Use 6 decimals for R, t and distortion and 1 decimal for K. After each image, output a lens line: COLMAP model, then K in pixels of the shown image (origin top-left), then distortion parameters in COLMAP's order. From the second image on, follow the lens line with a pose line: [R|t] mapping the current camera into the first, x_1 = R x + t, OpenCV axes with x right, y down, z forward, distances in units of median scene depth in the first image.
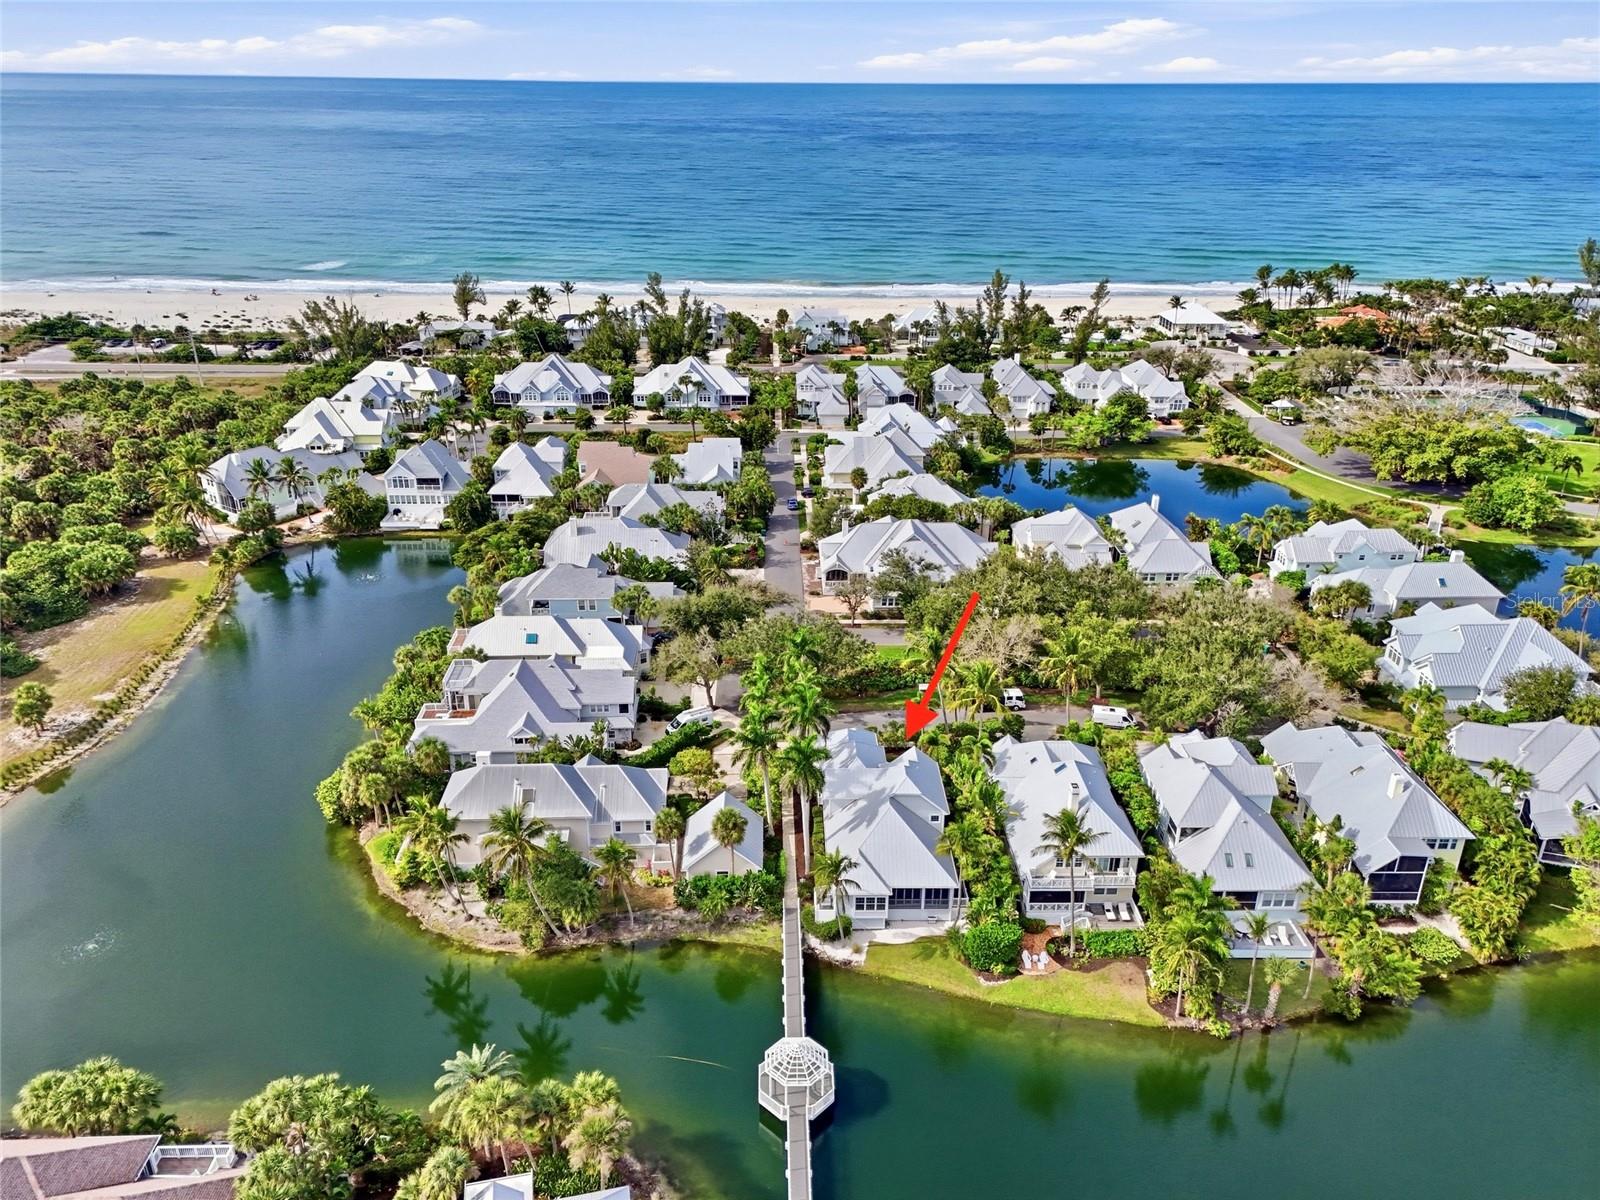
lens RADIAL K [[1128.9, 0, 800.0], [0, 1128.9, 600.0], [0, 0, 1]] dist [0.095758, -0.106857]
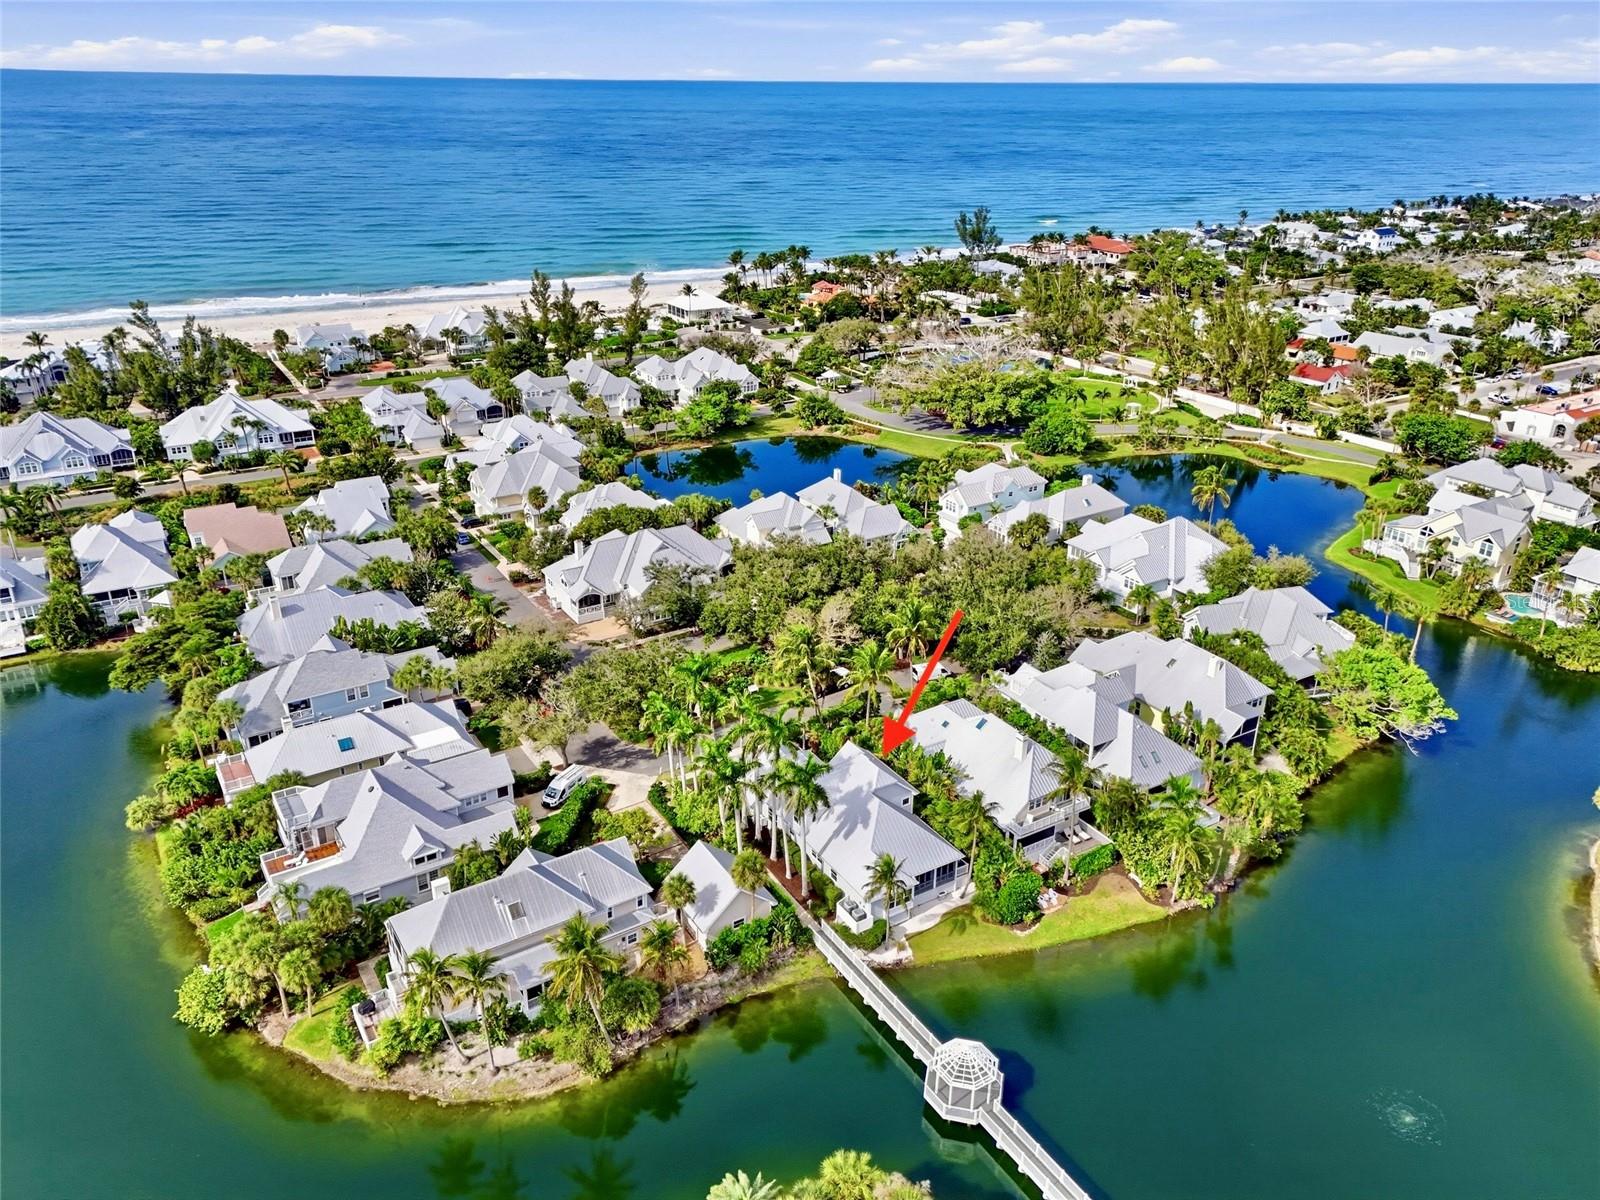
lens RADIAL K [[1128.3, 0, 801.1], [0, 1128.3, 616.5], [0, 0, 1]] dist [0.103920, -0.123706]
pose [[0.868877, -0.211001, 0.447807, -0.183827], [0.203291, 0.976901, 0.065860, -0.027309], [-0.451359, 0.033810, 0.891701, 0.060048]]
